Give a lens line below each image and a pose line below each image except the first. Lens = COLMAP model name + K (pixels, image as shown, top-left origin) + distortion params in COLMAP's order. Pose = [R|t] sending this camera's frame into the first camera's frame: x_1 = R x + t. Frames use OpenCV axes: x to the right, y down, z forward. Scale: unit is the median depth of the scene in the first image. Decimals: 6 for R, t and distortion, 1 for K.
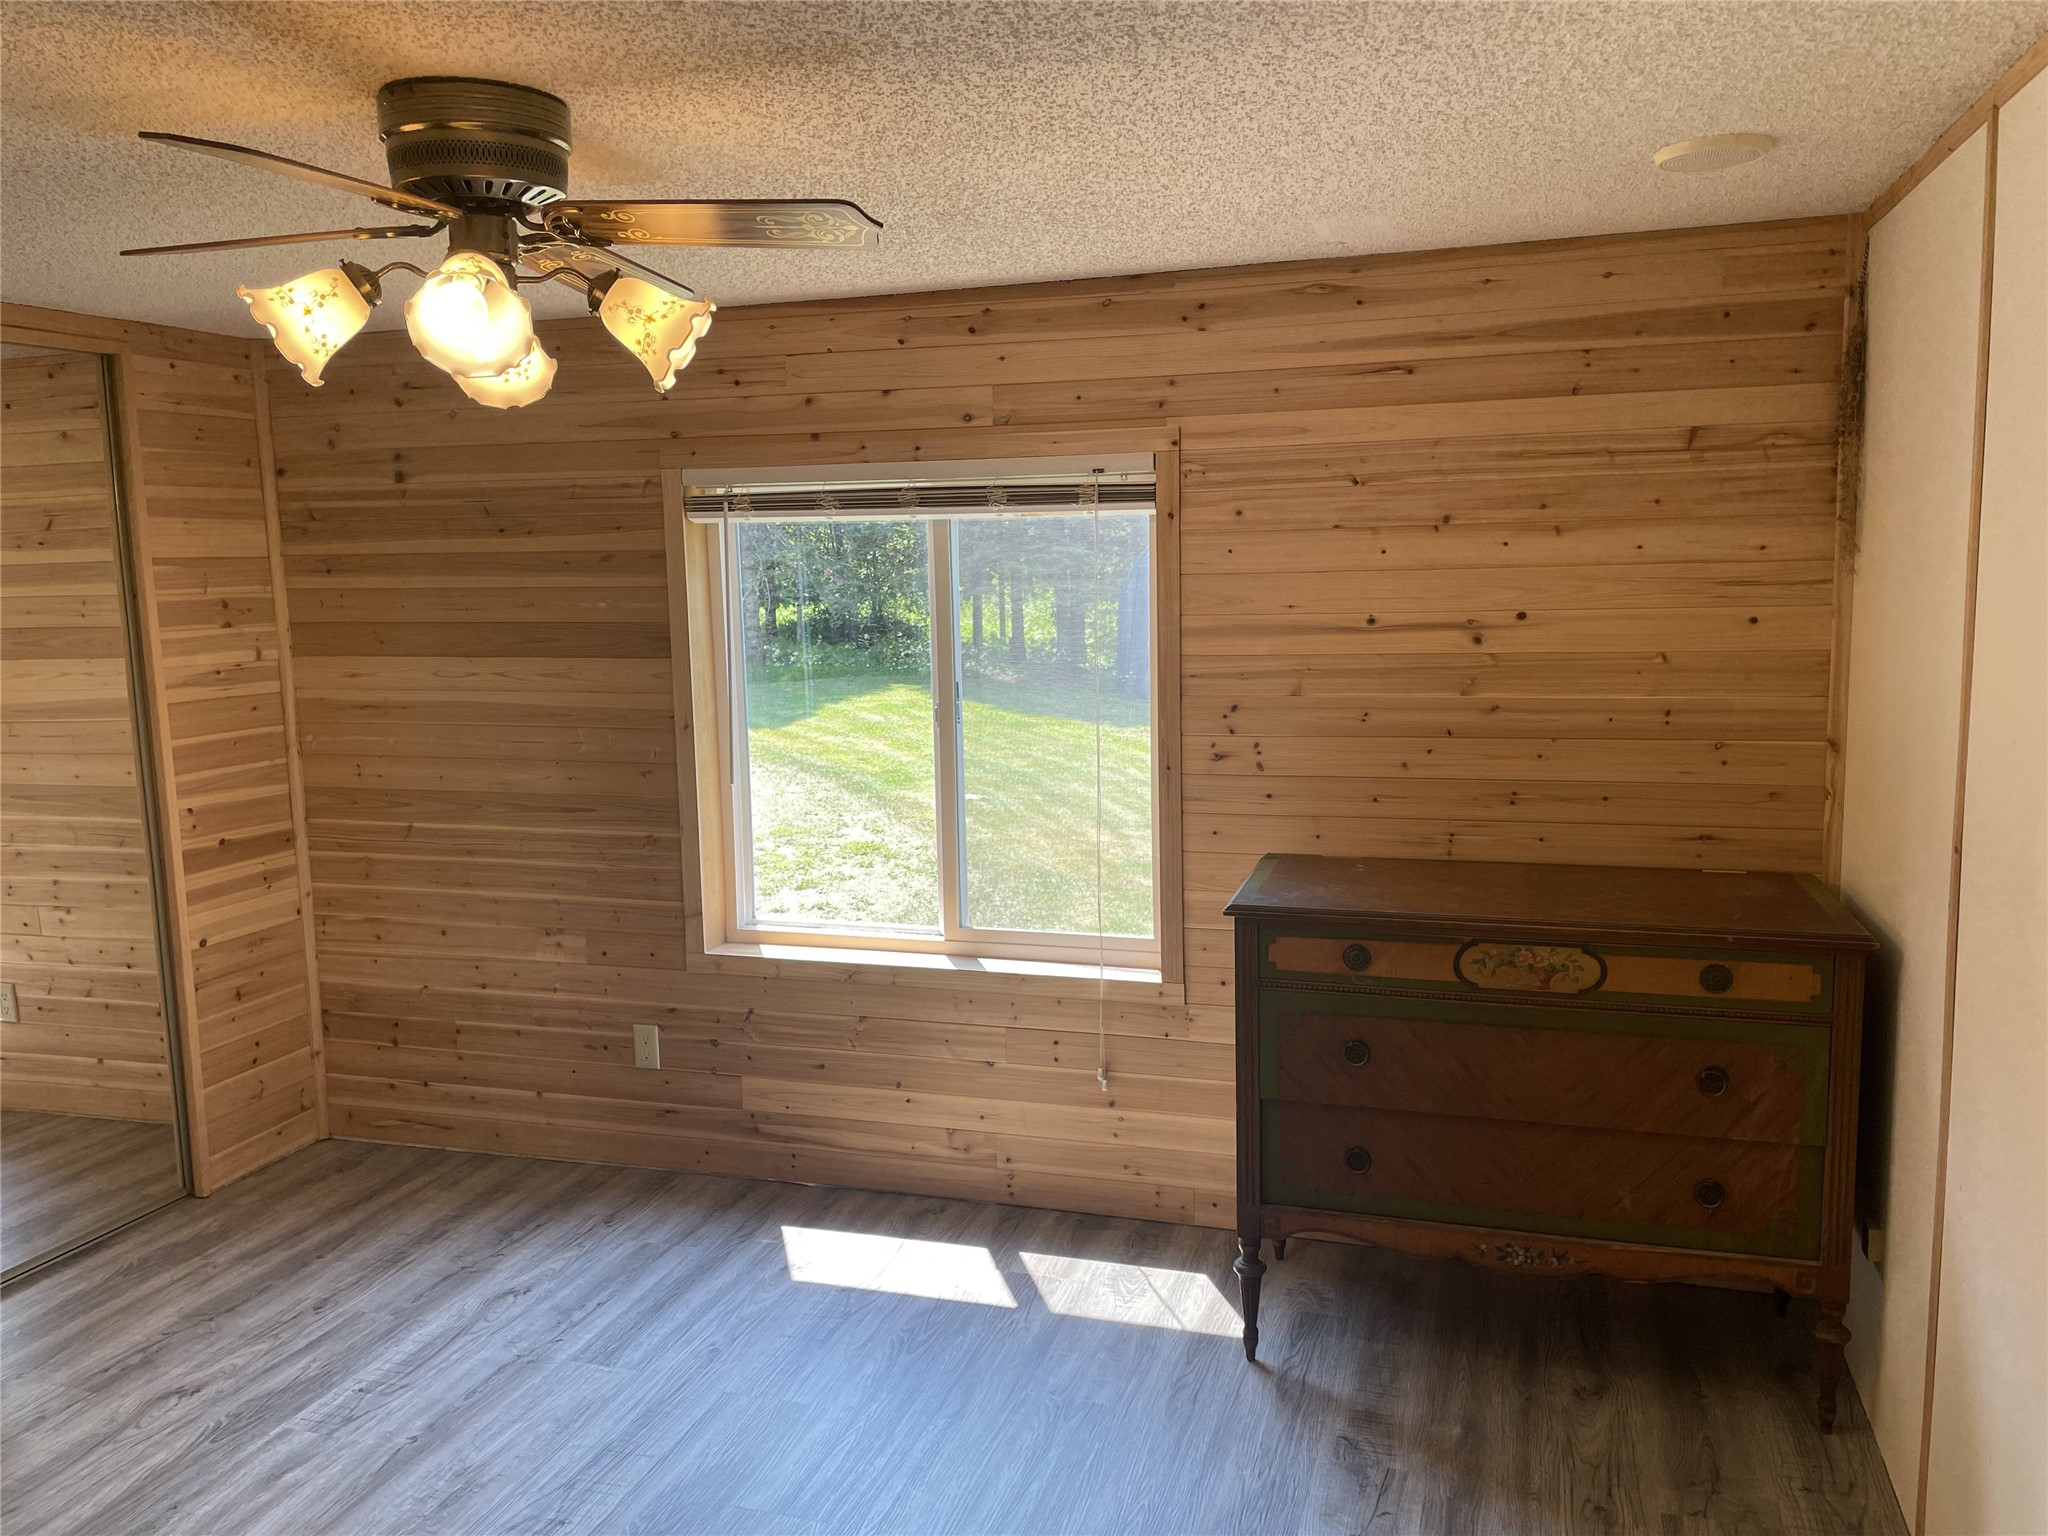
lens RADIAL K [[1582.1, 0, 1074.3], [0, 1582.1, 761.9], [0, 0, 1]] dist [0.106477, -0.125975]
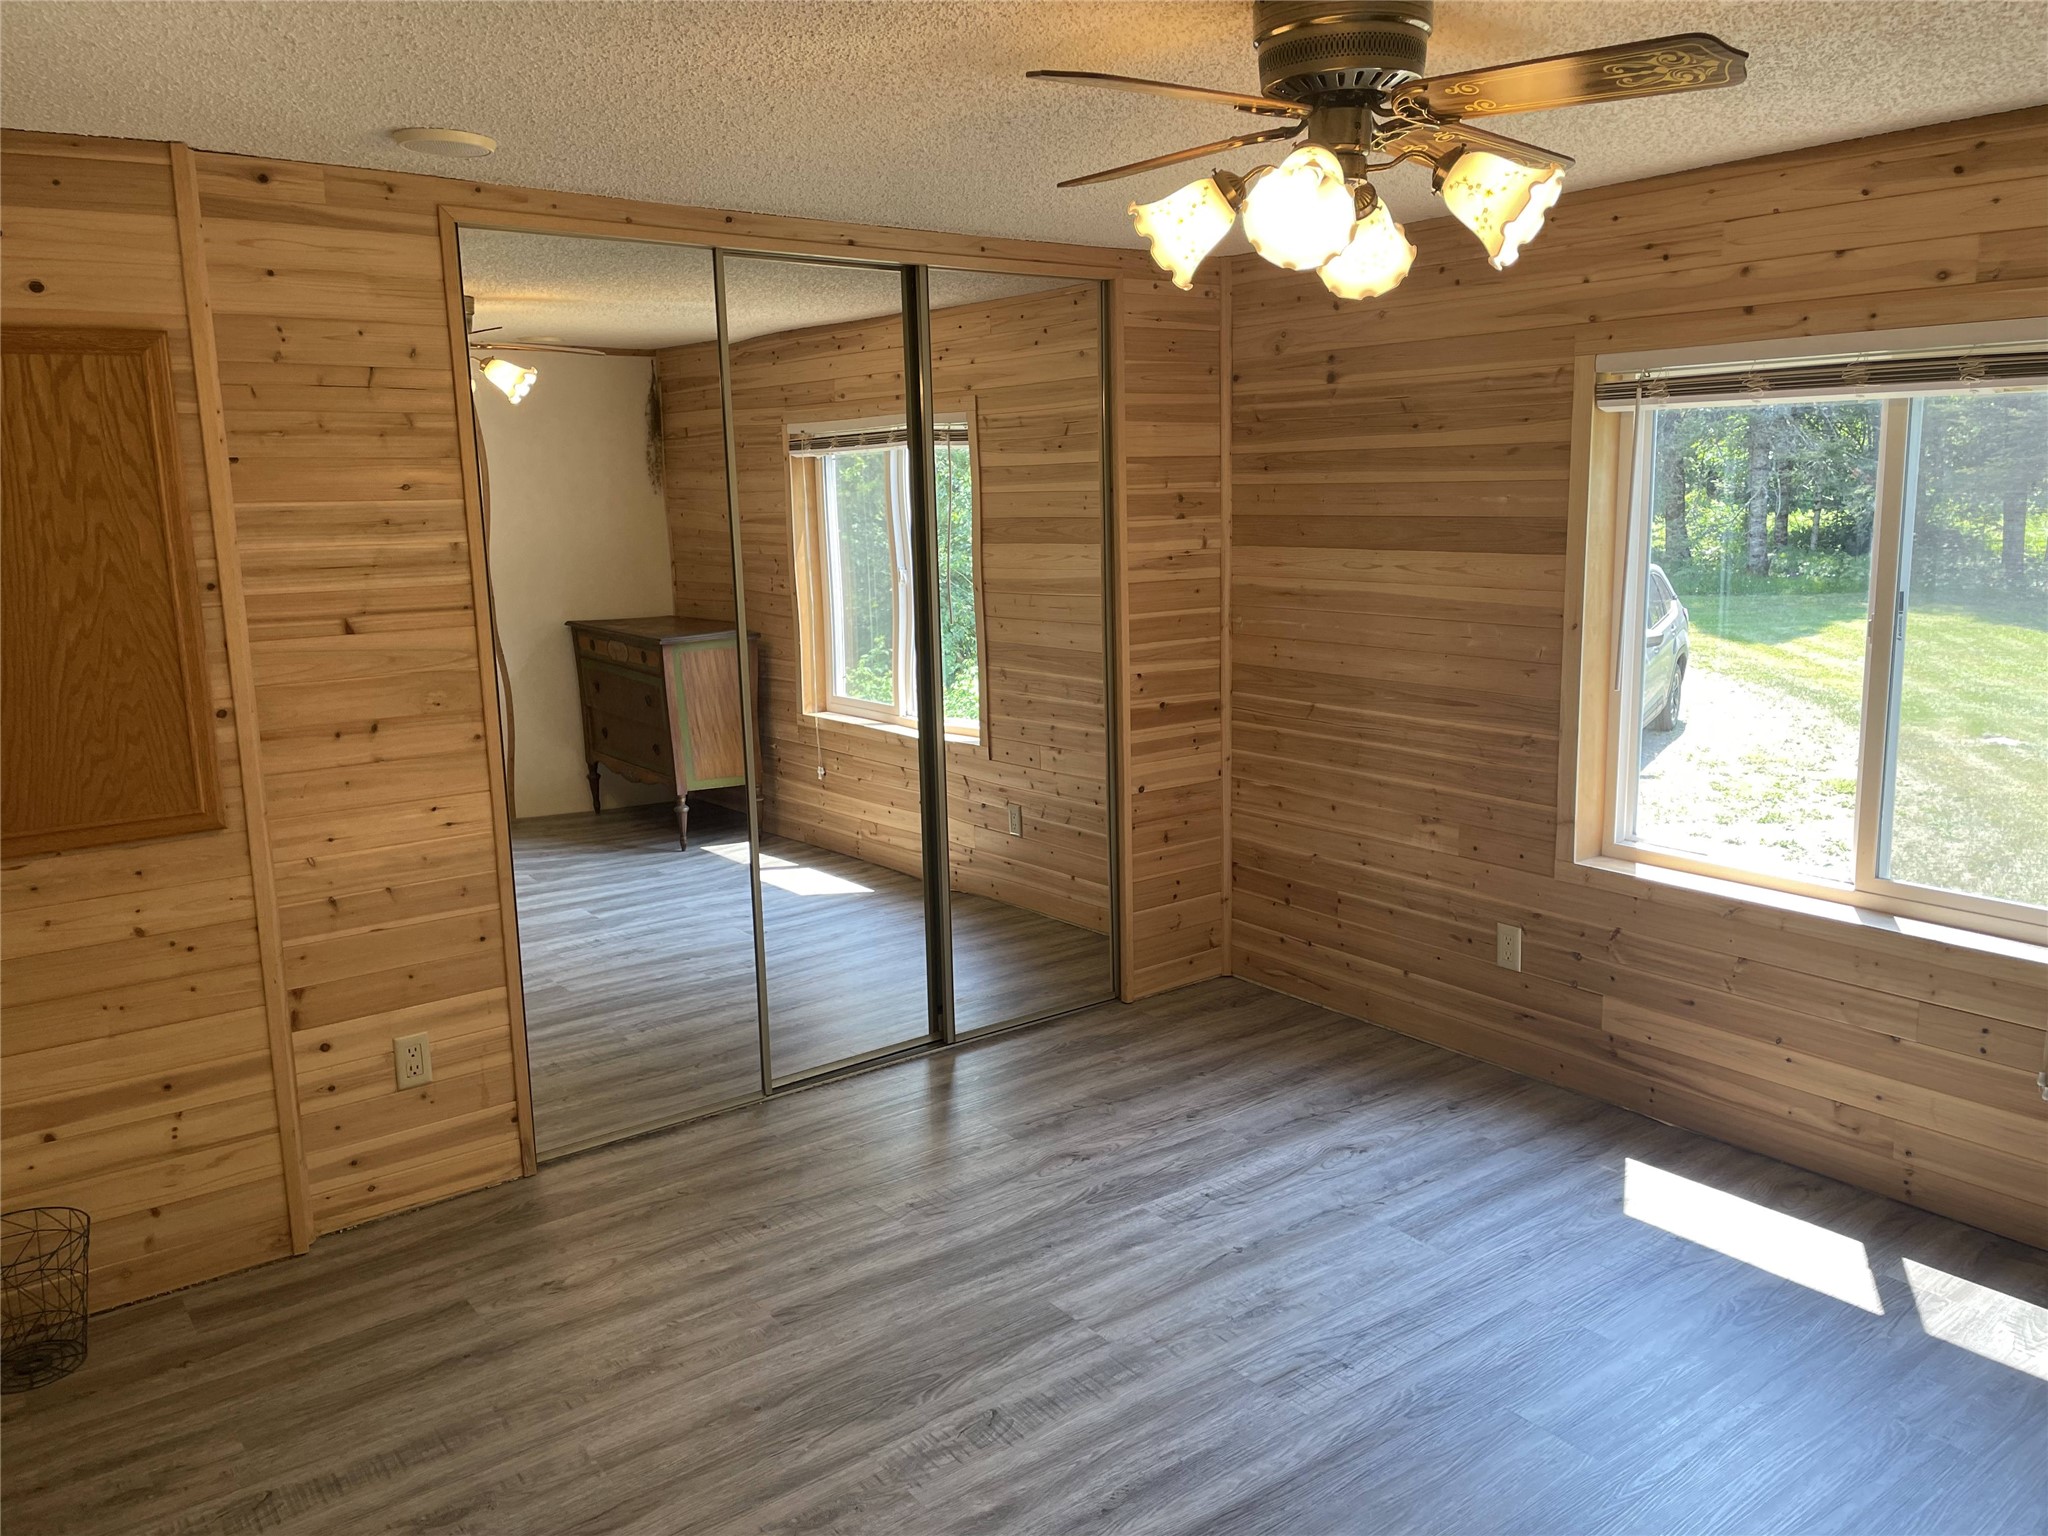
lens RADIAL K [[1582.1, 0, 1026.1], [0, 1582.1, 749.1], [0, 0, 1]] dist [0.106477, -0.125975]
pose [[0.810490, 0.103558, -0.576525, 0.057008], [-0.073883, 0.994461, 0.074763, 0.003802], [0.581074, -0.017999, 0.813652, 0.020091]]
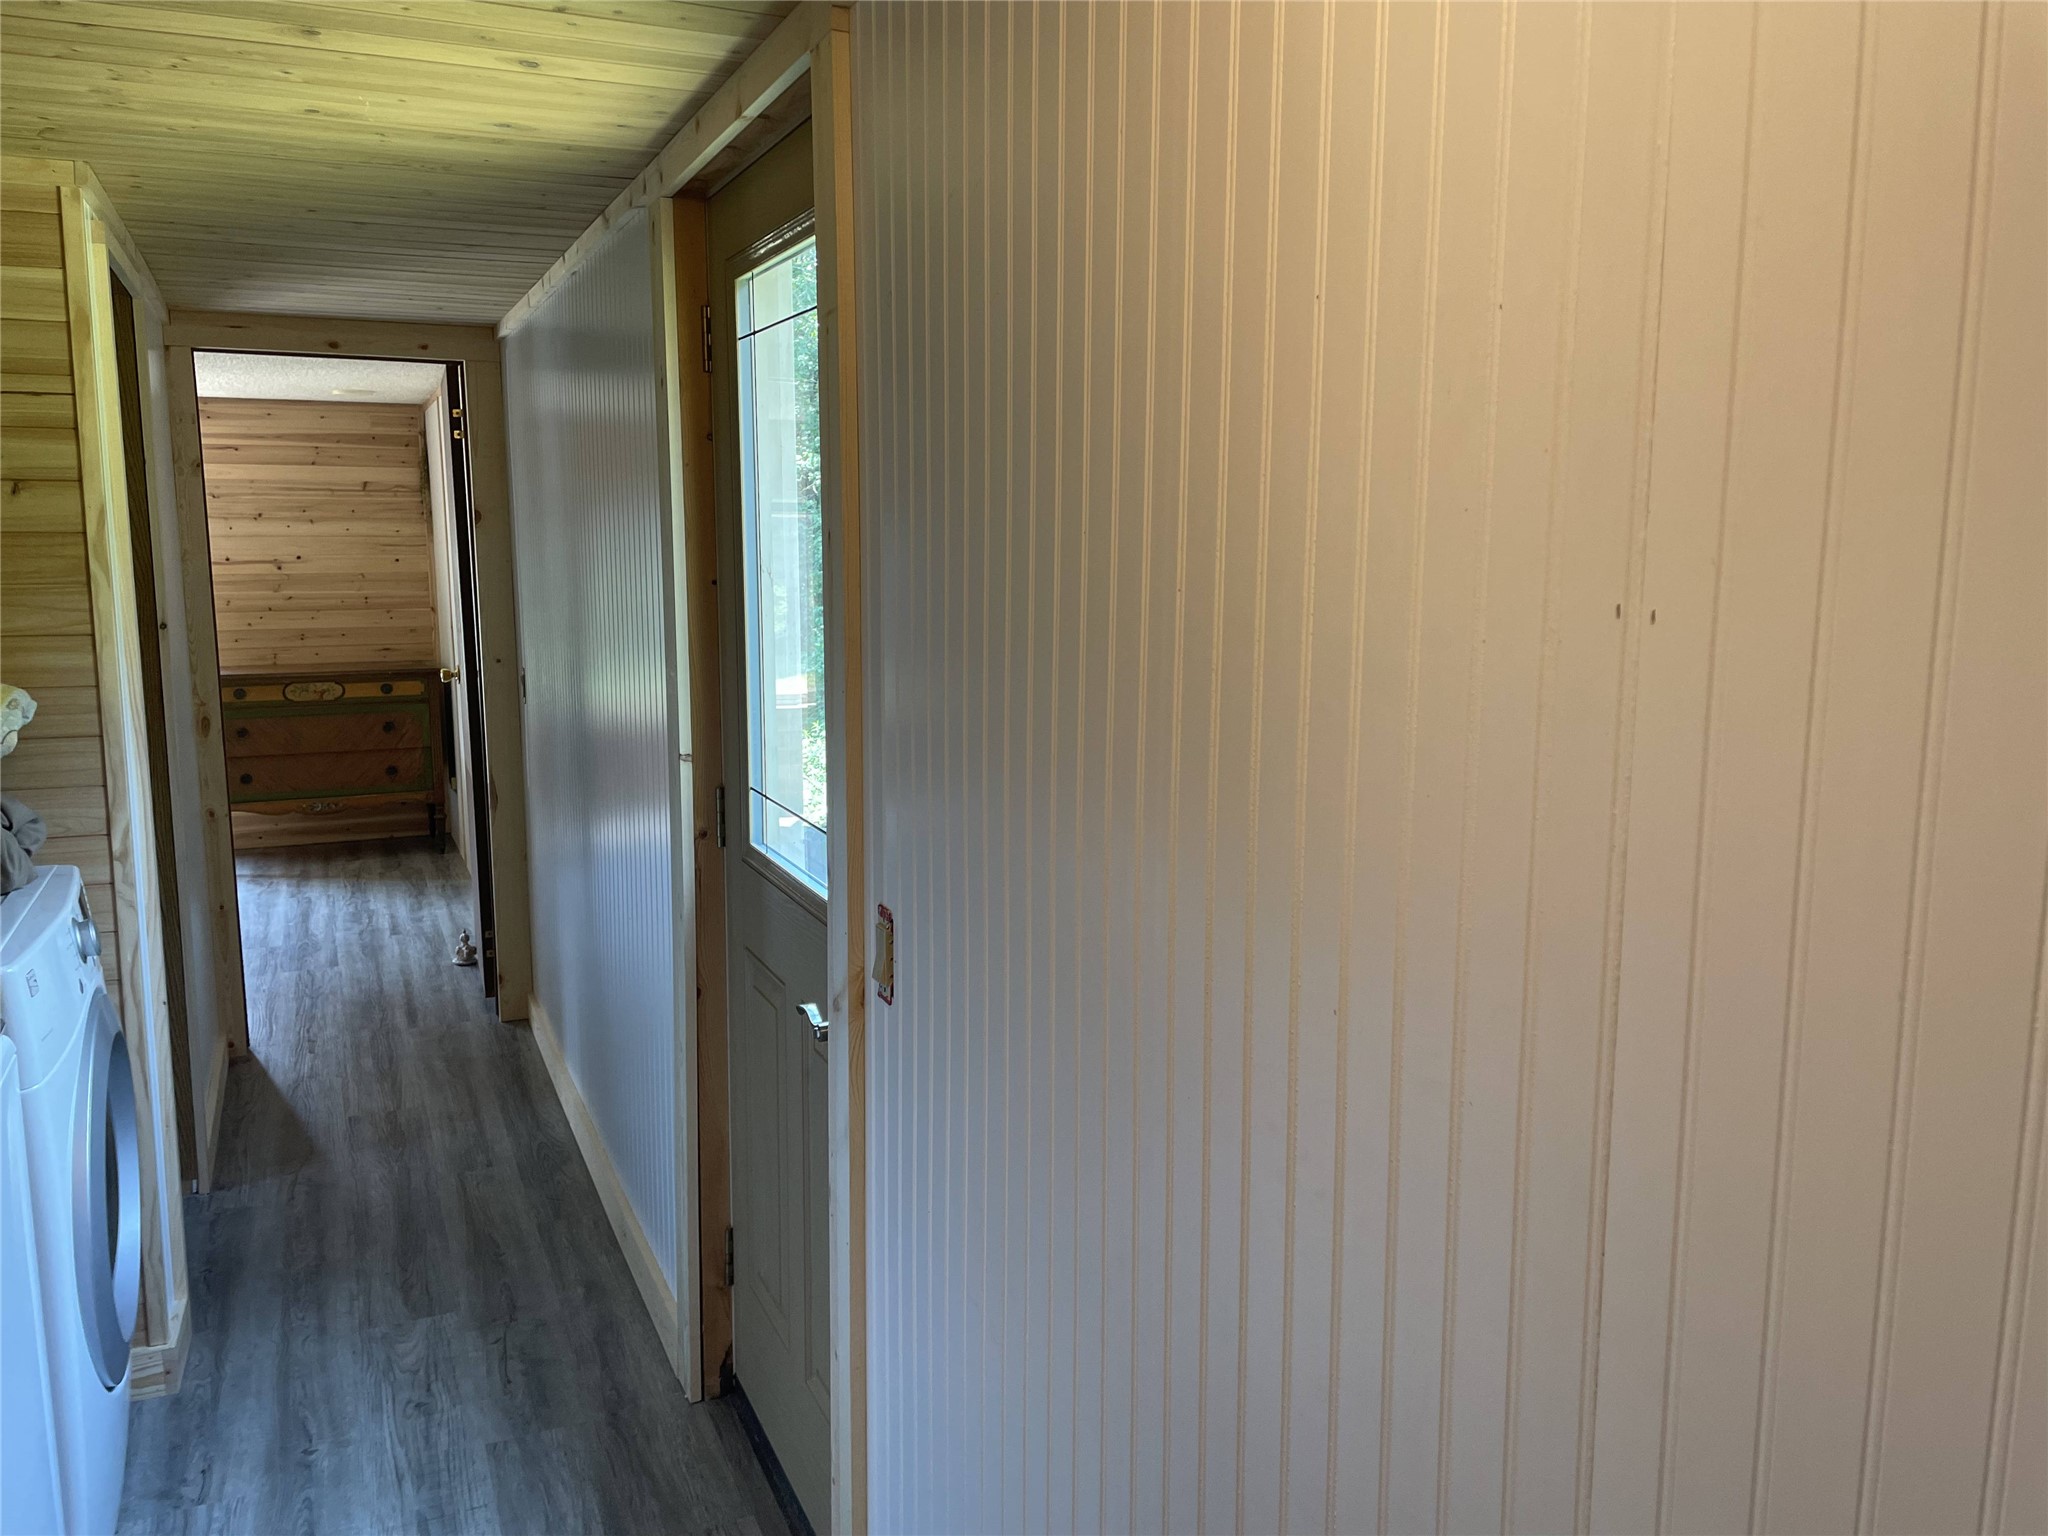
lens RADIAL K [[1582.1, 0, 1015.7], [0, 1582.1, 741.2], [0, 0, 1]] dist [0.106477, -0.125975]
pose [[0.766943, -0.068230, 0.638078, -0.417561], [0.070420, 0.997275, 0.021997, 0.190058], [-0.637840, 0.028063, 0.769657, -1.412322]]
